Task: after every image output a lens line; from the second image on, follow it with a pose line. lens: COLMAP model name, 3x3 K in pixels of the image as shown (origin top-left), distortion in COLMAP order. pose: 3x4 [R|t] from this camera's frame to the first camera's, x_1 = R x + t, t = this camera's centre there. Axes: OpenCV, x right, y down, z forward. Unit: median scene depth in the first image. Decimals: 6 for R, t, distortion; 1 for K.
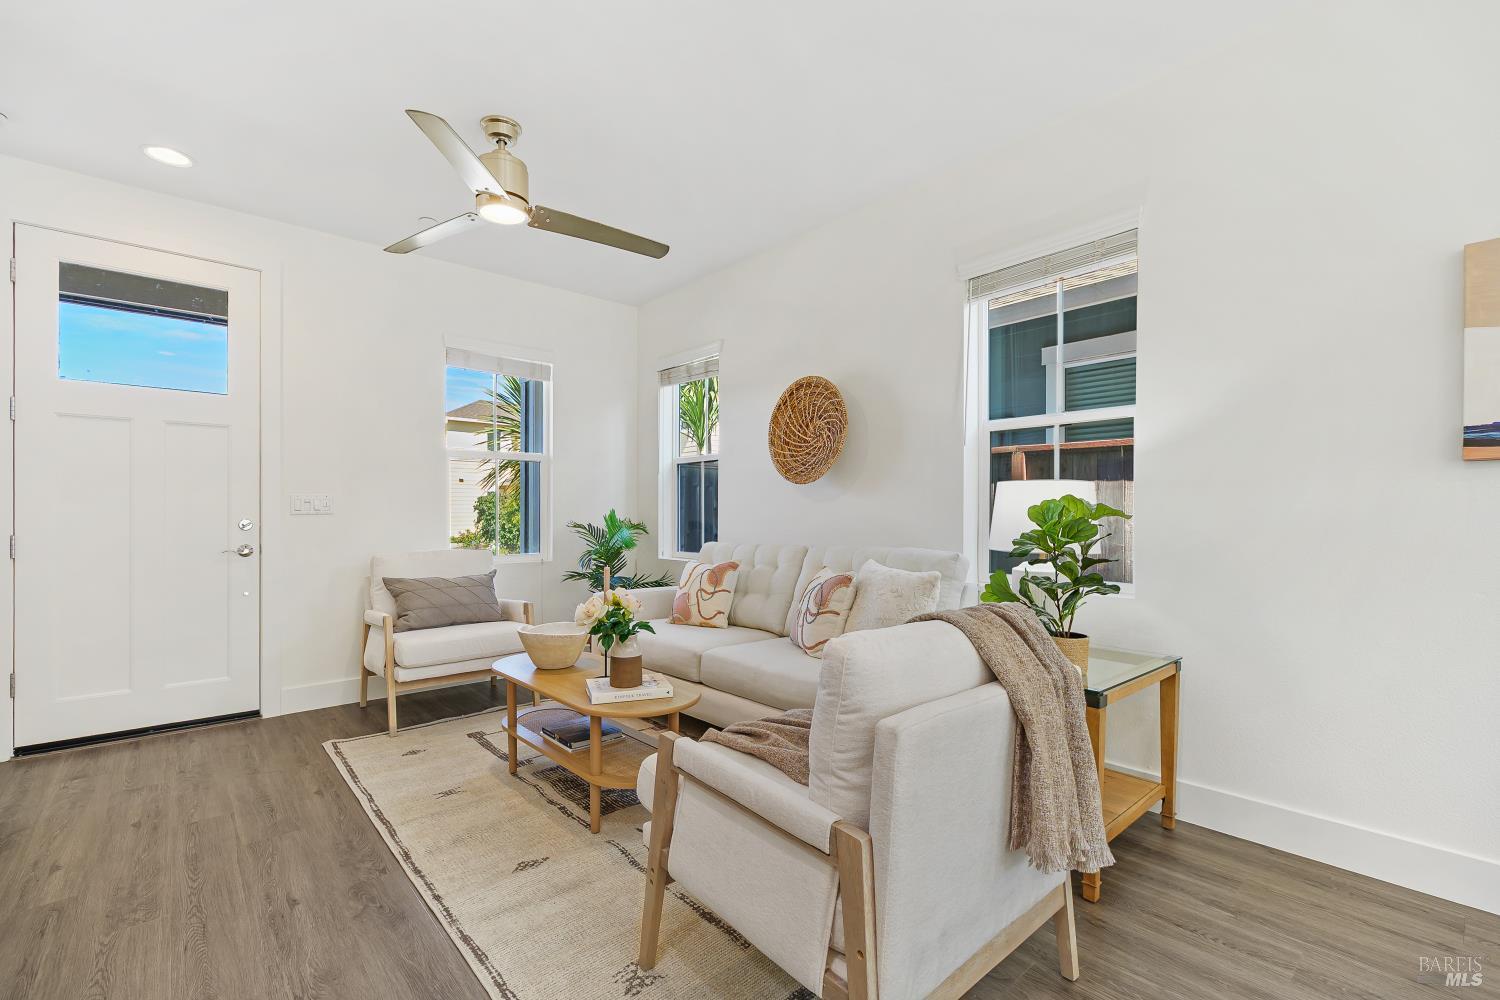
lens RADIAL K [[664.0, 0, 747.5], [0, 664.0, 517.2], [0, 0, 1]] dist [0.000023, 0.000140]
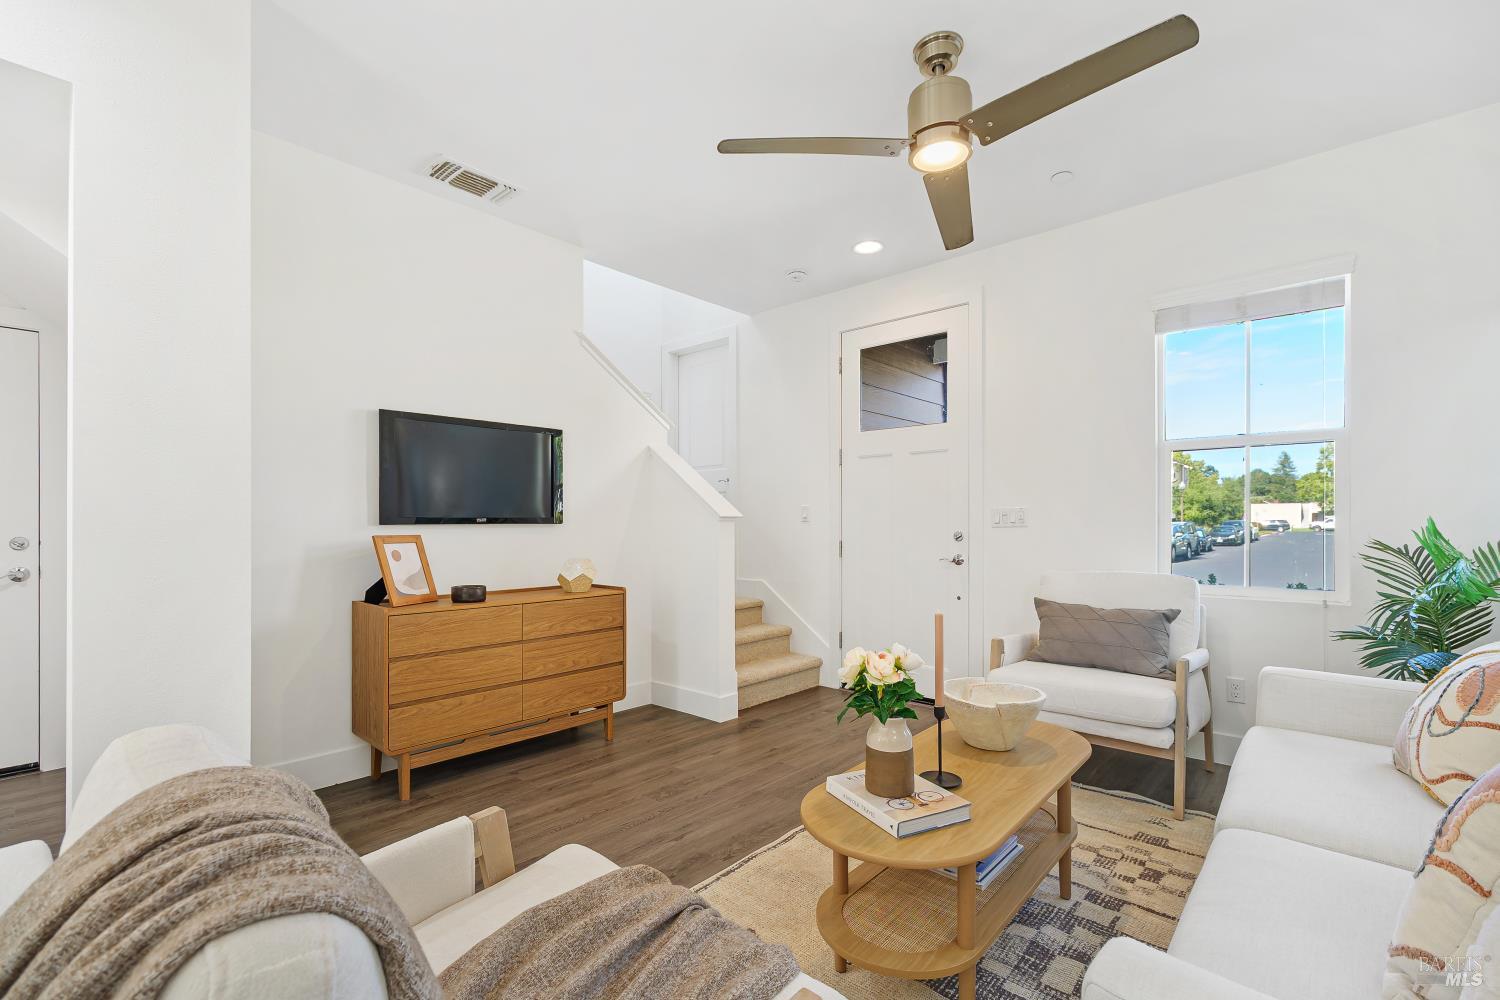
lens RADIAL K [[664.0, 0, 747.5], [0, 664.0, 517.2], [0, 0, 1]] dist [0.000023, 0.000140]
pose [[0.111470, -0.008308, -0.993733, 0.403198], [-0.000346, 0.999965, -0.008399, -0.013079], [0.993768, 0.001280, 0.111463, 0.677275]]
